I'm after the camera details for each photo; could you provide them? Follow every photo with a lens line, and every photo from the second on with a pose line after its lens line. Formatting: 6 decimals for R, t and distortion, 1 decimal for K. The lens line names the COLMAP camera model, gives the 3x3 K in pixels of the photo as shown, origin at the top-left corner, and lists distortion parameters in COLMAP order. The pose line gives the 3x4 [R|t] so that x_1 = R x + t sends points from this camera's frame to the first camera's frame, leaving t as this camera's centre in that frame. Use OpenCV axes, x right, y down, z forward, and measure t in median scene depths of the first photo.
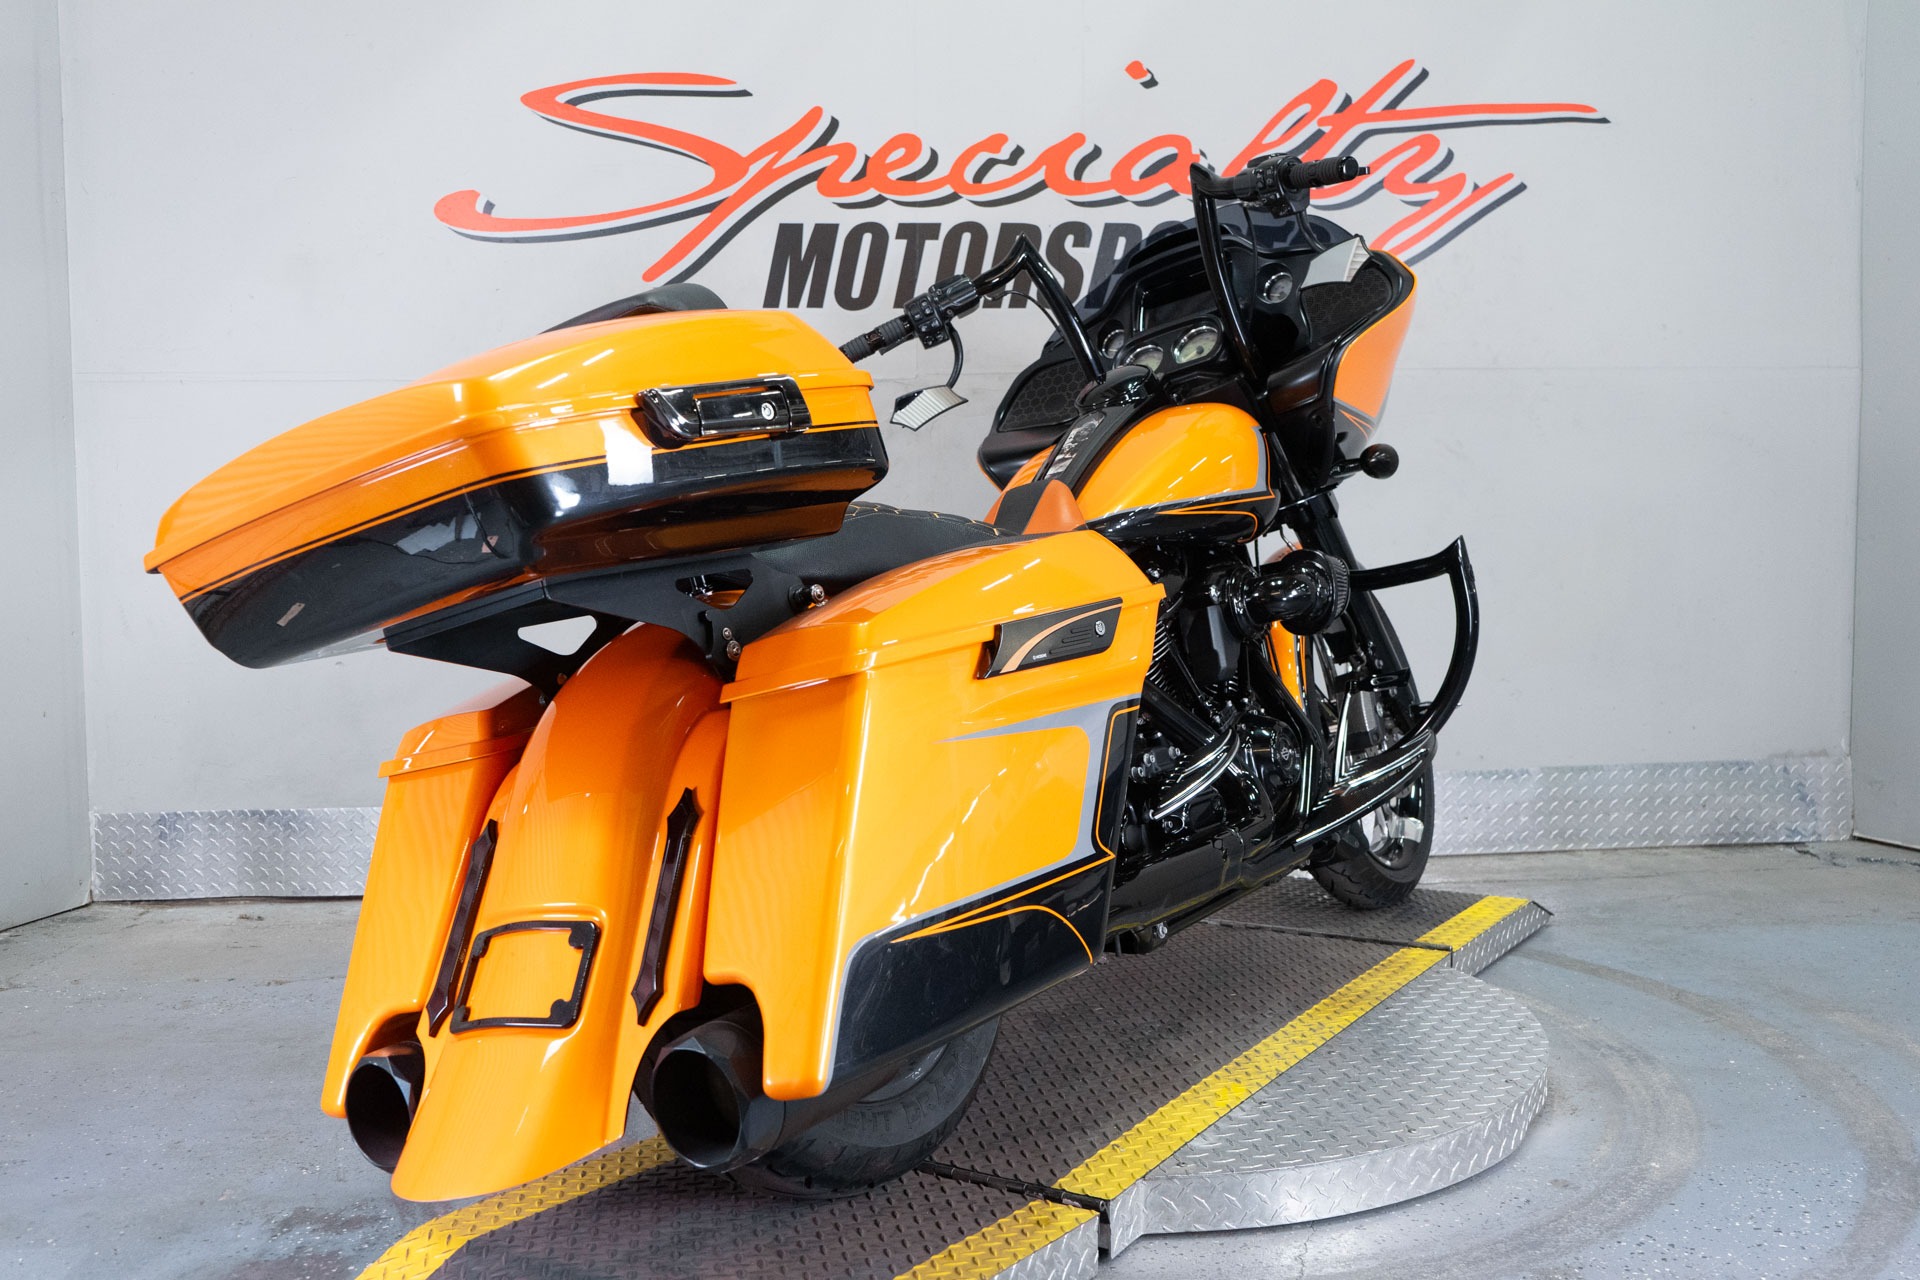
lens RADIAL K [[1768.8, 0, 948.7], [0, 1768.8, 640.8], [0, 0, 1]] dist [0.003127, 0.000000]
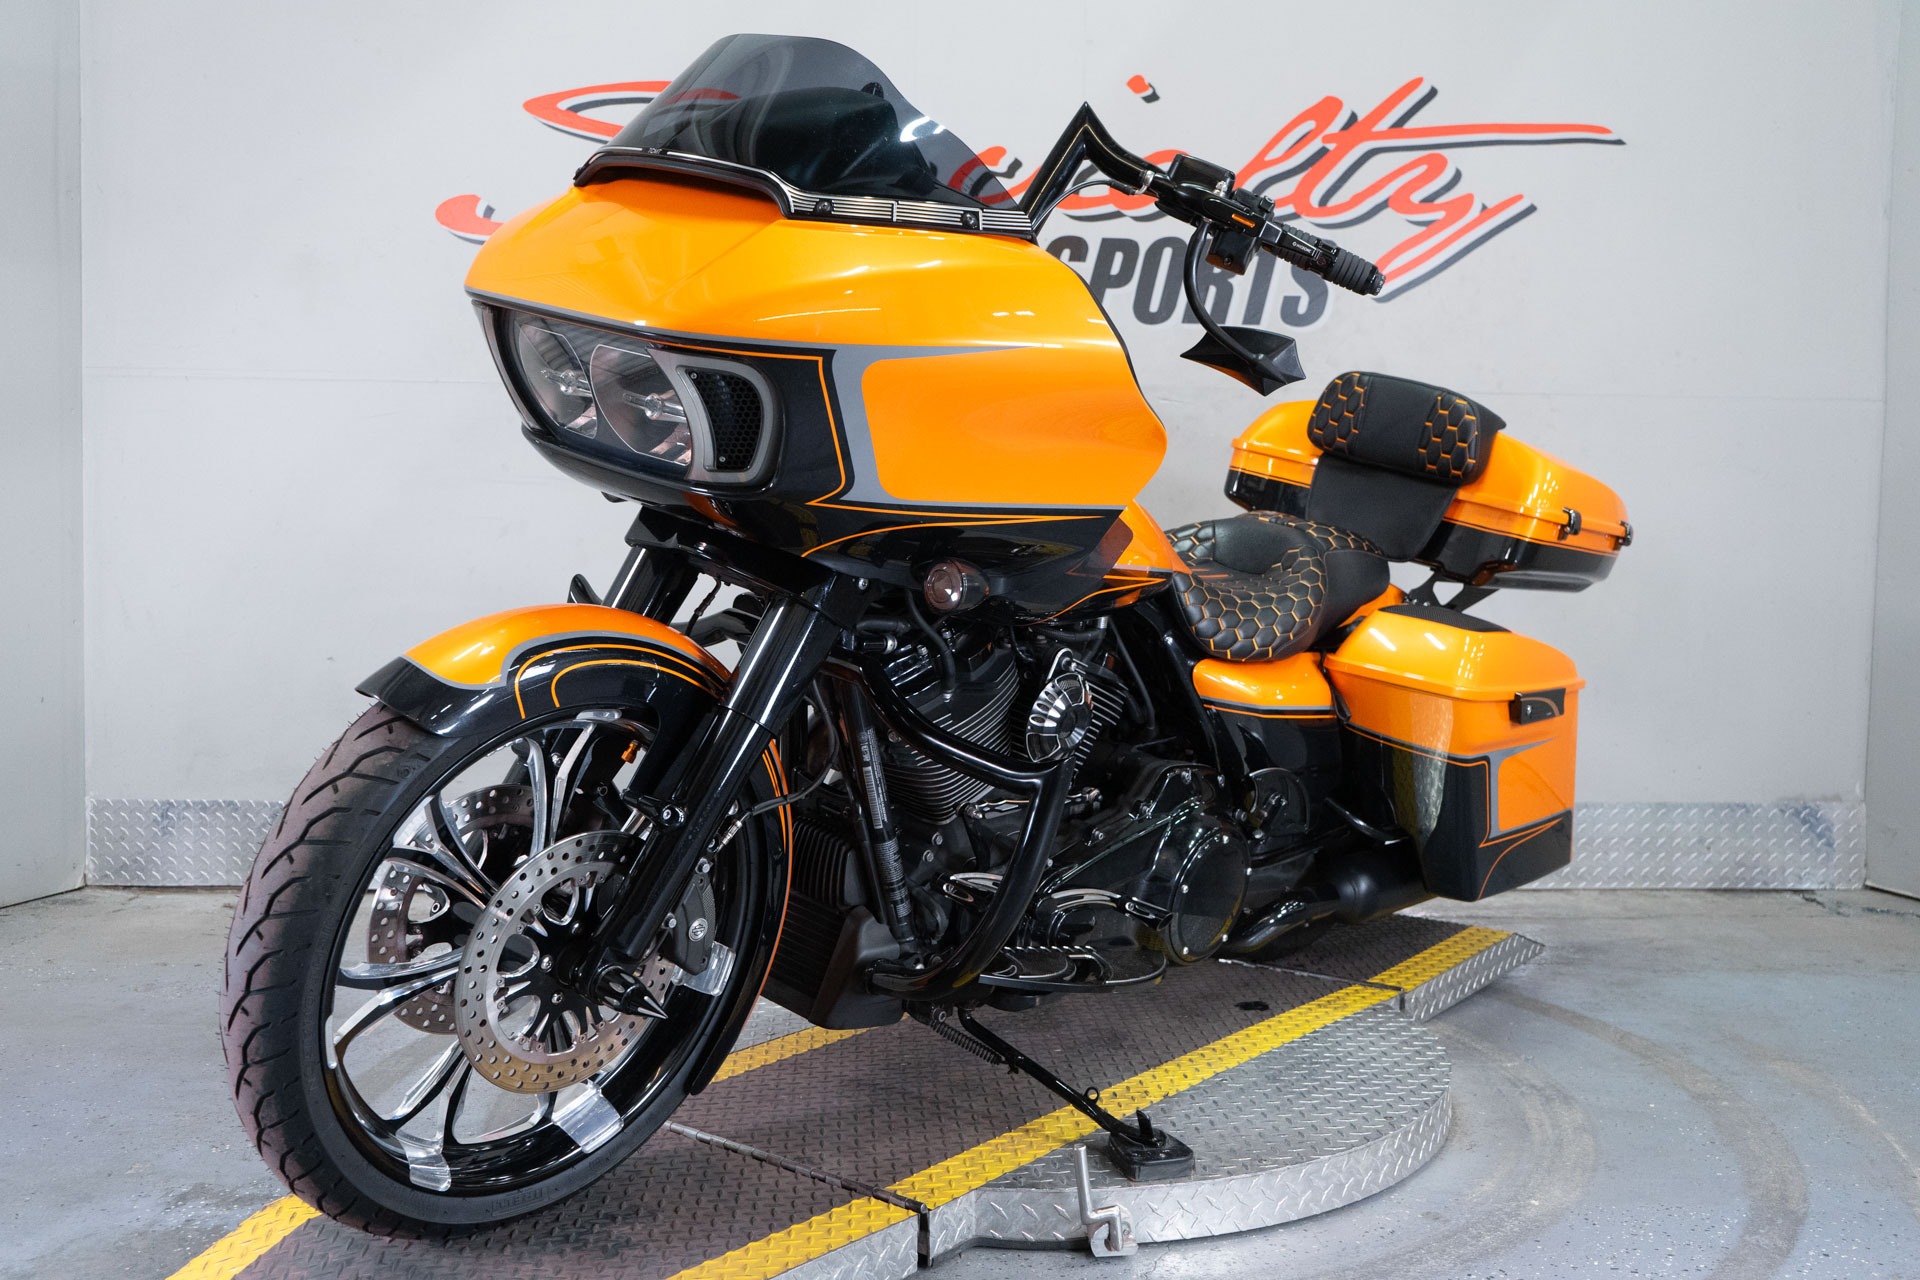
lens RADIAL K [[1824.4, 0, 955.7], [0, 1824.4, 641.1], [0, 0, 1]] dist [-0.000375, 0.000000]
pose [[0.998045, 0.029522, -0.055090, 0.069739], [-0.029997, 0.999519, -0.007816, -0.000032], [0.054833, 0.009453, 0.998451, -0.022377]]
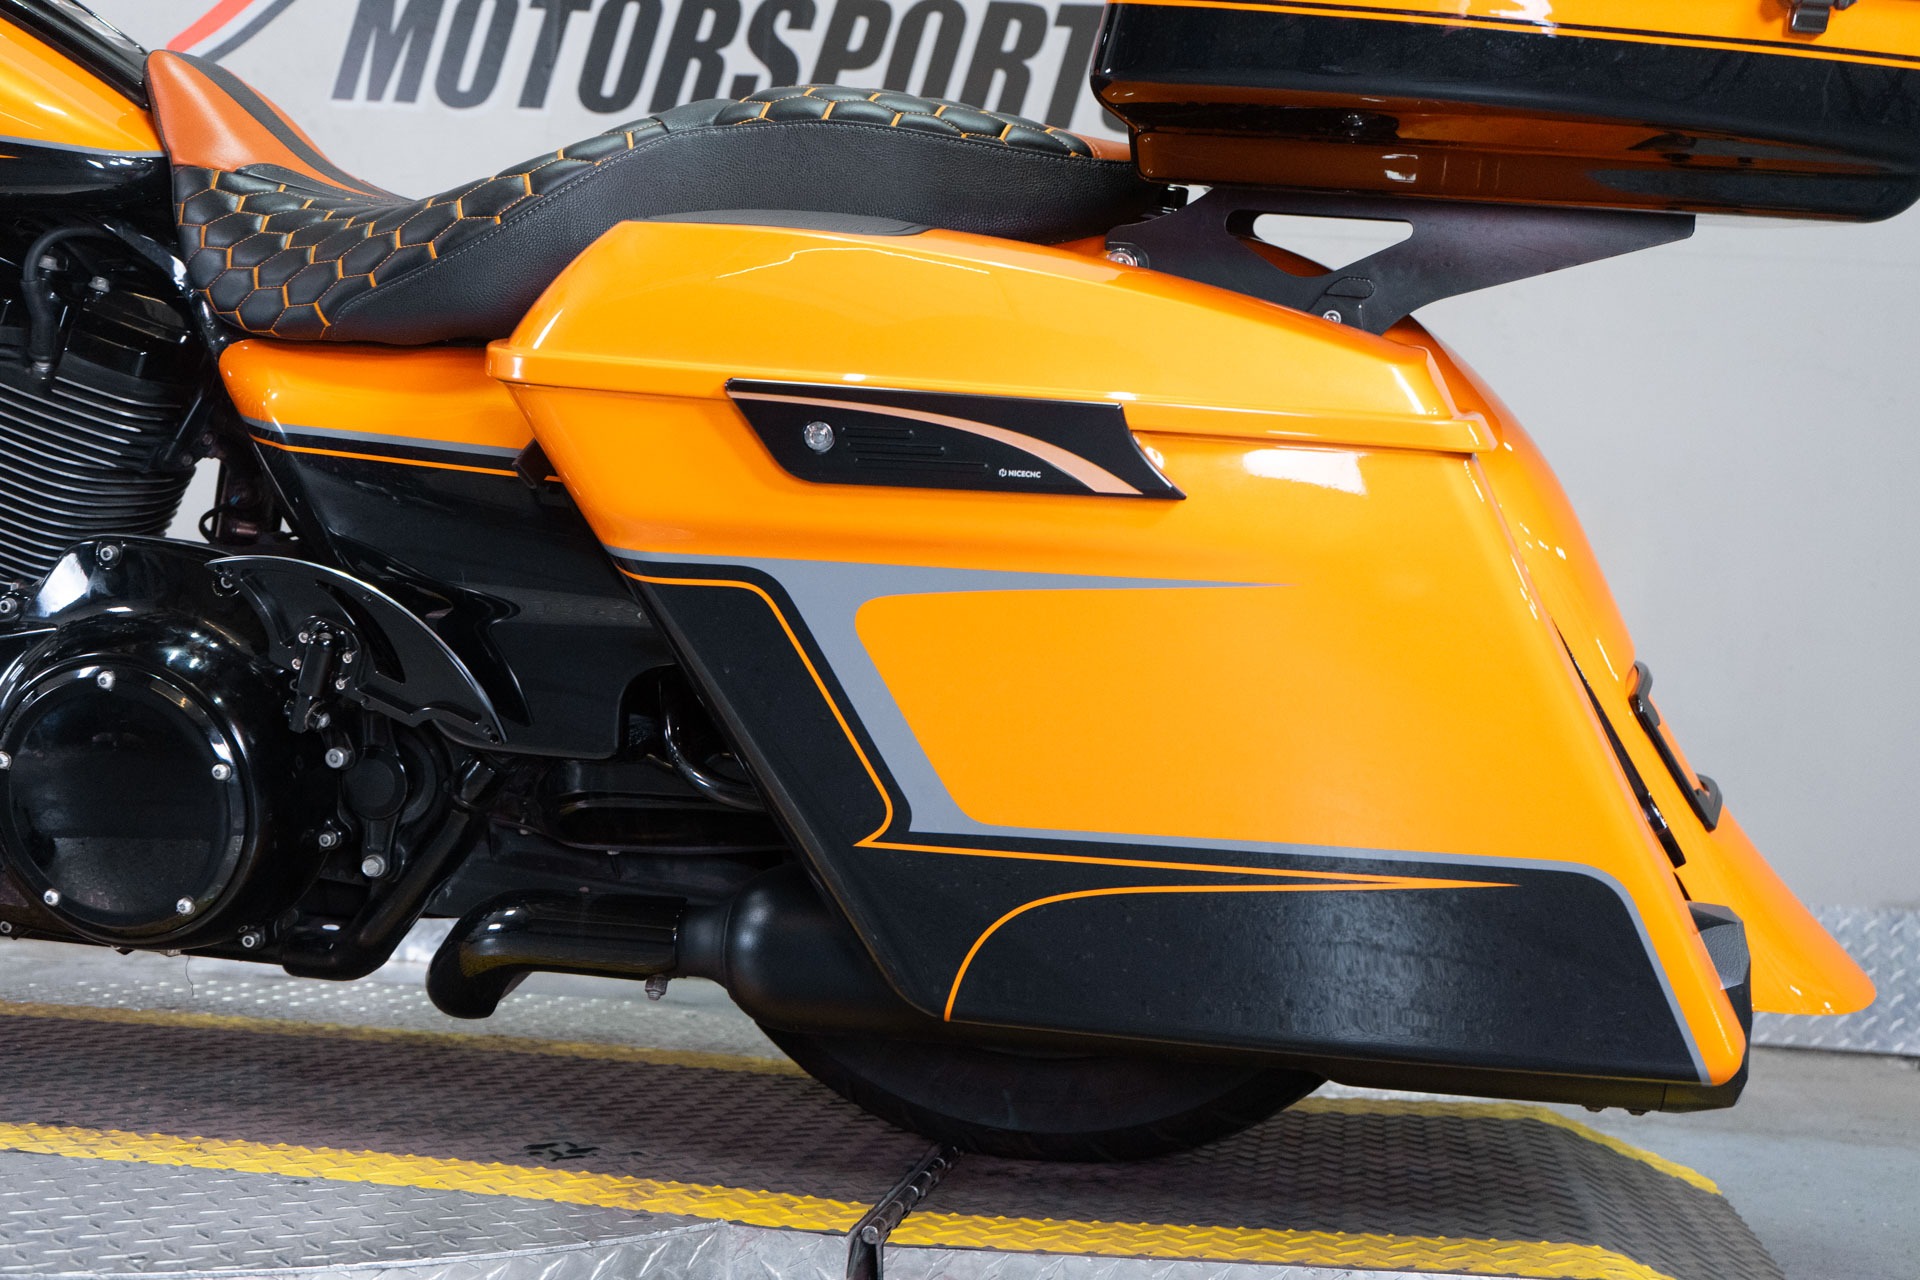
lens RADIAL K [[2207.8, 0, 966.8], [0, 2207.8, 596.7], [0, 0, 1]] dist [0.026046, 0.000000]
pose [[0.985010, 0.067685, -0.158664, 0.283960], [-0.087980, 0.988300, -0.124589, 0.085916], [0.148375, 0.136681, 0.979440, 0.226447]]
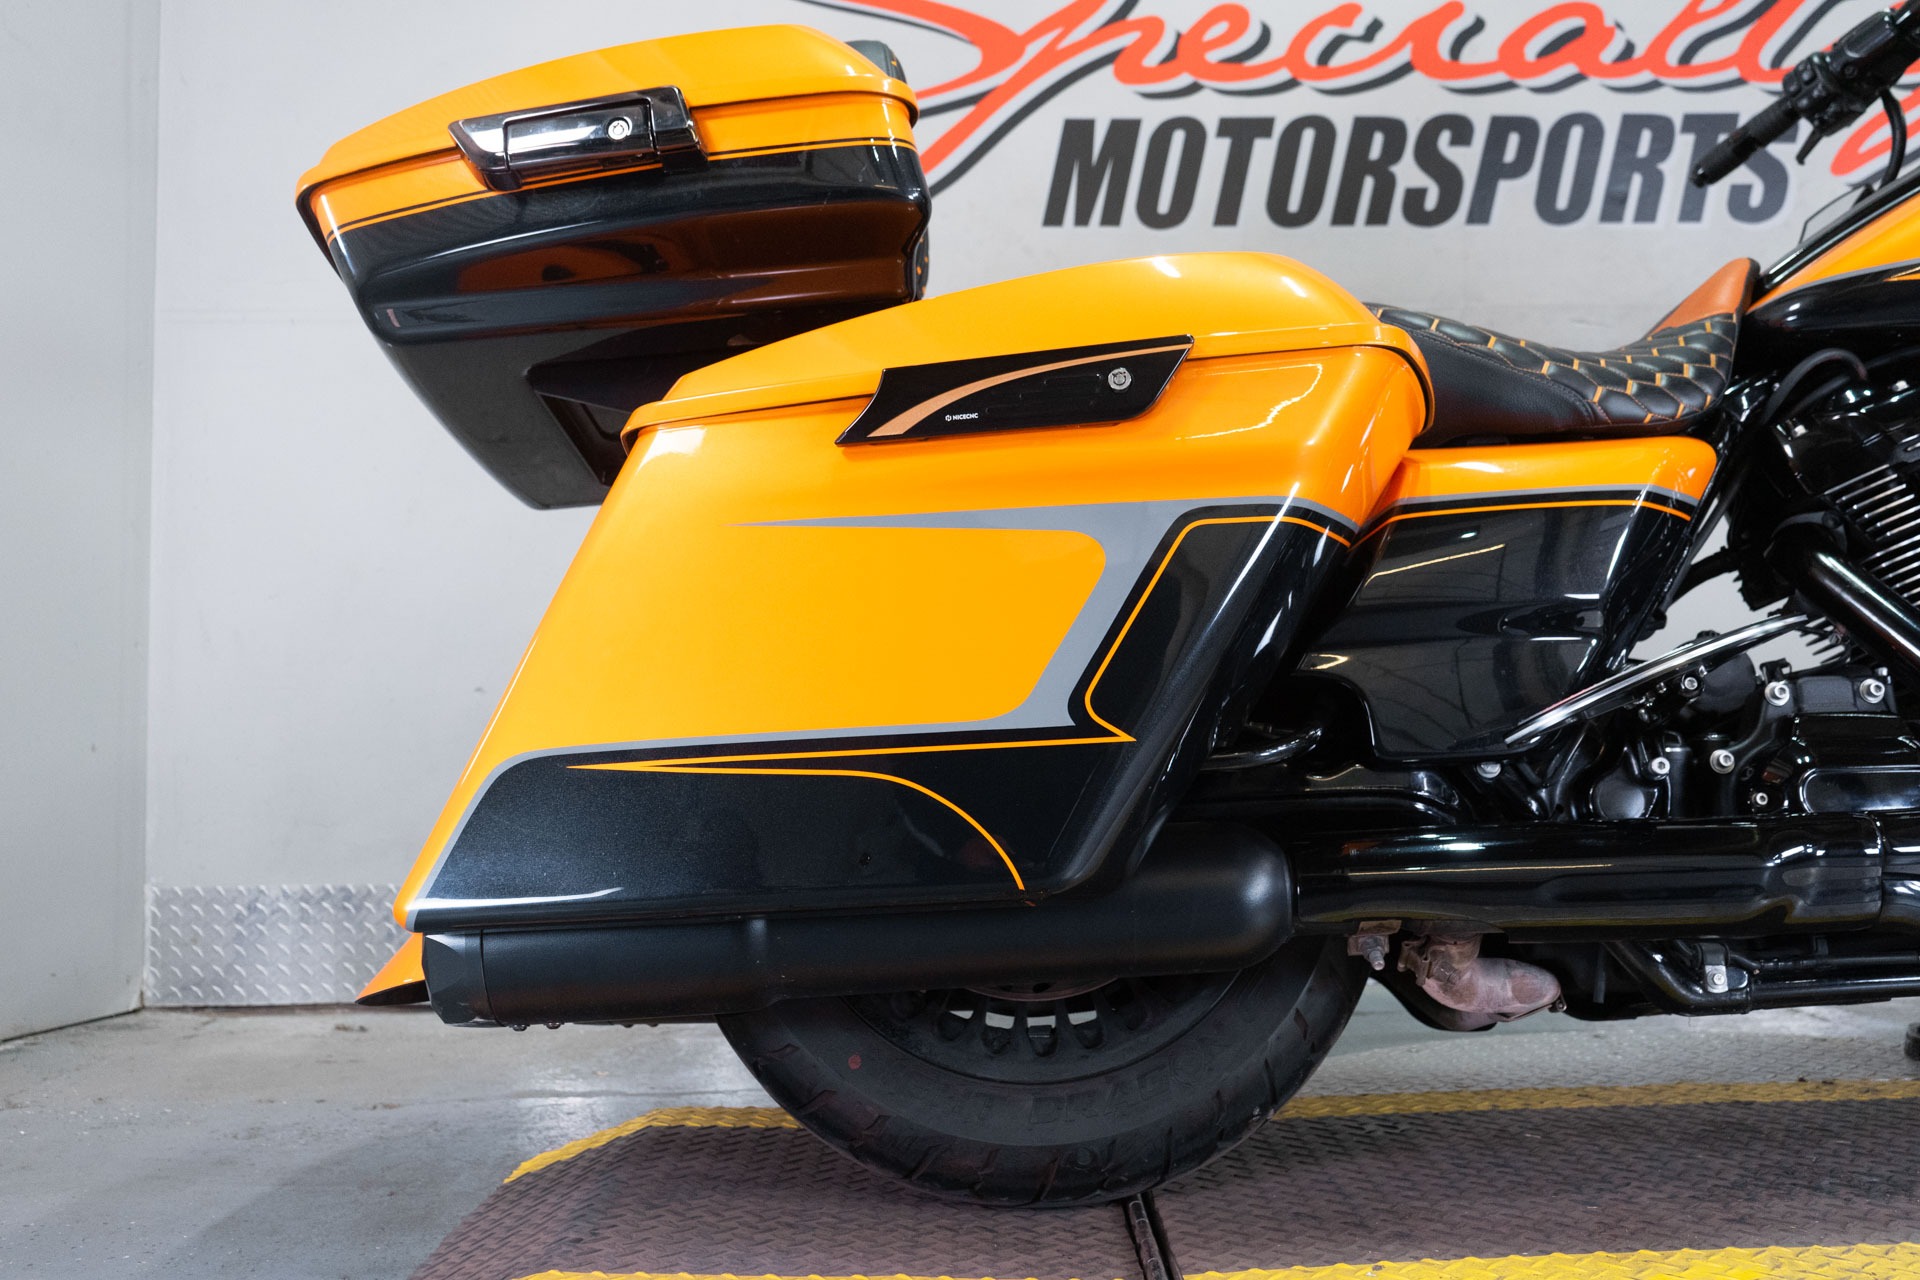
lens RADIAL K [[1768.8, 0, 944.5], [0, 1768.8, 632.3], [0, 0, 1]] dist [0.003127, 0.000000]
pose [[0.998734, 0.000536, -0.050302, -0.108549], [-0.006075, 0.993910, -0.110027, 0.070310], [0.049937, 0.110193, 0.992655, 0.258361]]
